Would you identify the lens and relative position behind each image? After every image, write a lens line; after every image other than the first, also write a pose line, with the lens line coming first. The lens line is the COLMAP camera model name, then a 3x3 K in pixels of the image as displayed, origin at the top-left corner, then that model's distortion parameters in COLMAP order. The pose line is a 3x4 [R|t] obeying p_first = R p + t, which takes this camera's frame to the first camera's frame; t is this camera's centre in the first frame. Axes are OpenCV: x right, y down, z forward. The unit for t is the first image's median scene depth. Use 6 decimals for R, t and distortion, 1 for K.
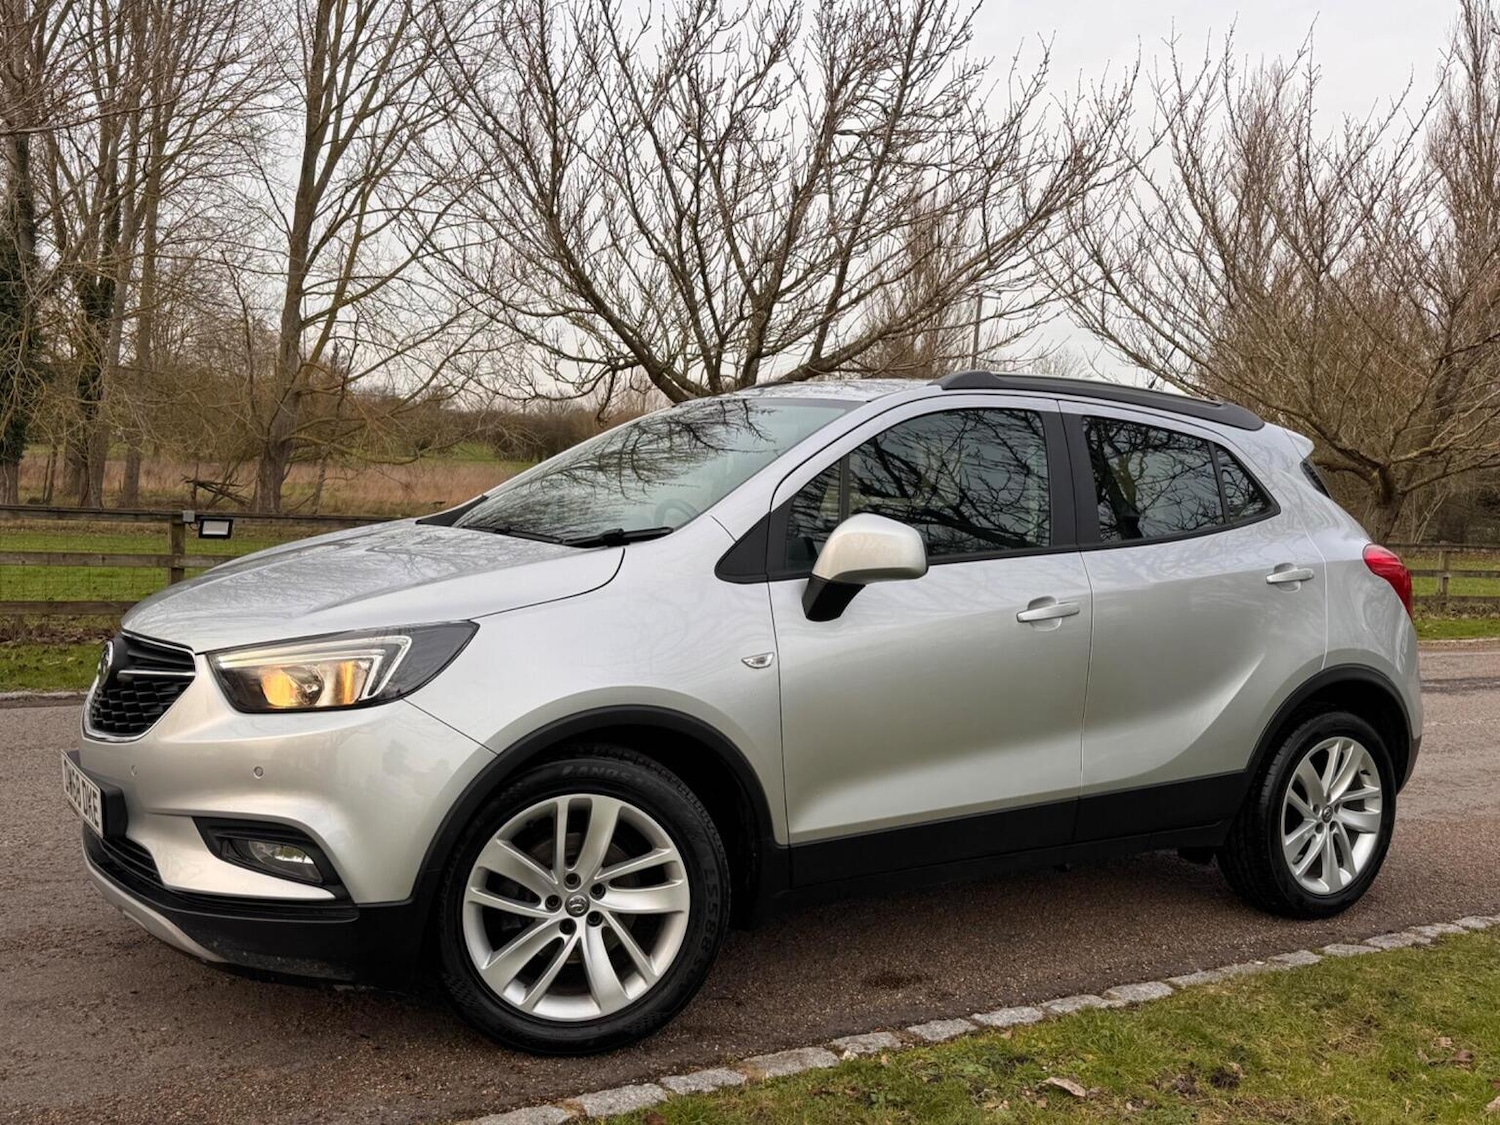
lens RADIAL K [[1457.6, 0, 750.0], [0, 1457.6, 562.5], [0, 0, 1]] dist [0.176608, -0.358987]
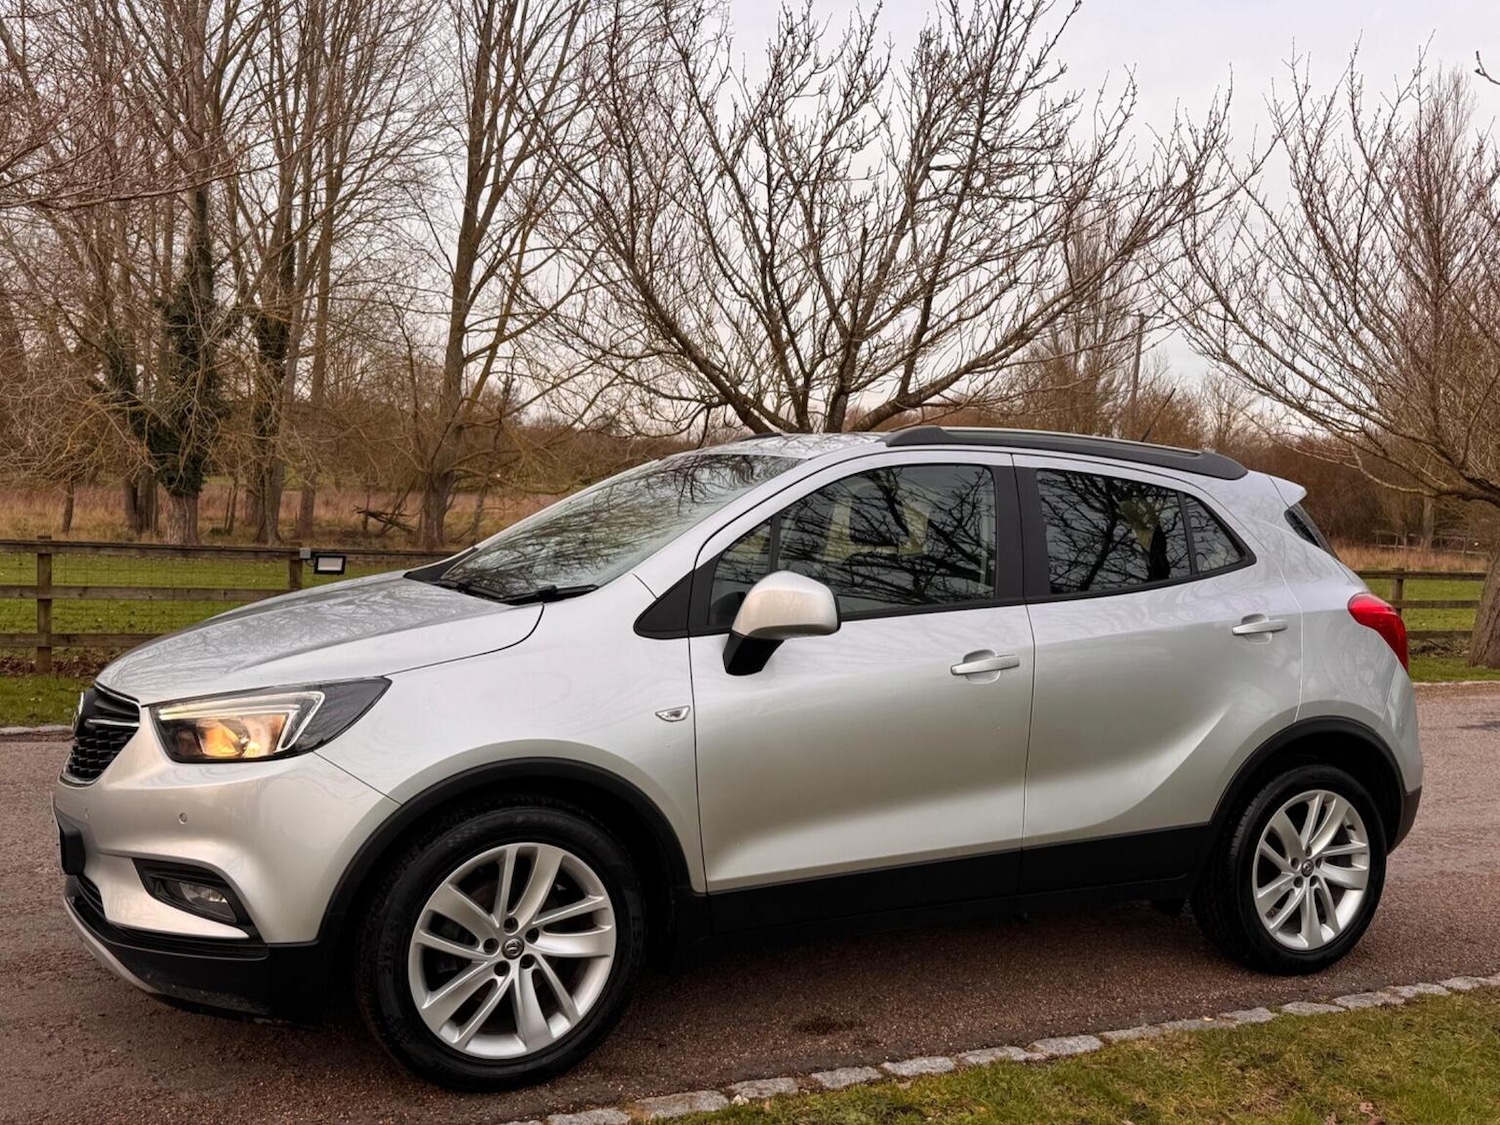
lens RADIAL K [[1457.6, 0, 750.0], [0, 1457.6, 562.5], [0, 0, 1]] dist [0.176608, -0.358987]
pose [[0.993989, -0.002051, -0.109461, 0.129266], [0.000199, 0.999857, -0.016922, -0.017131], [0.109480, 0.016798, 0.993847, -0.024019]]
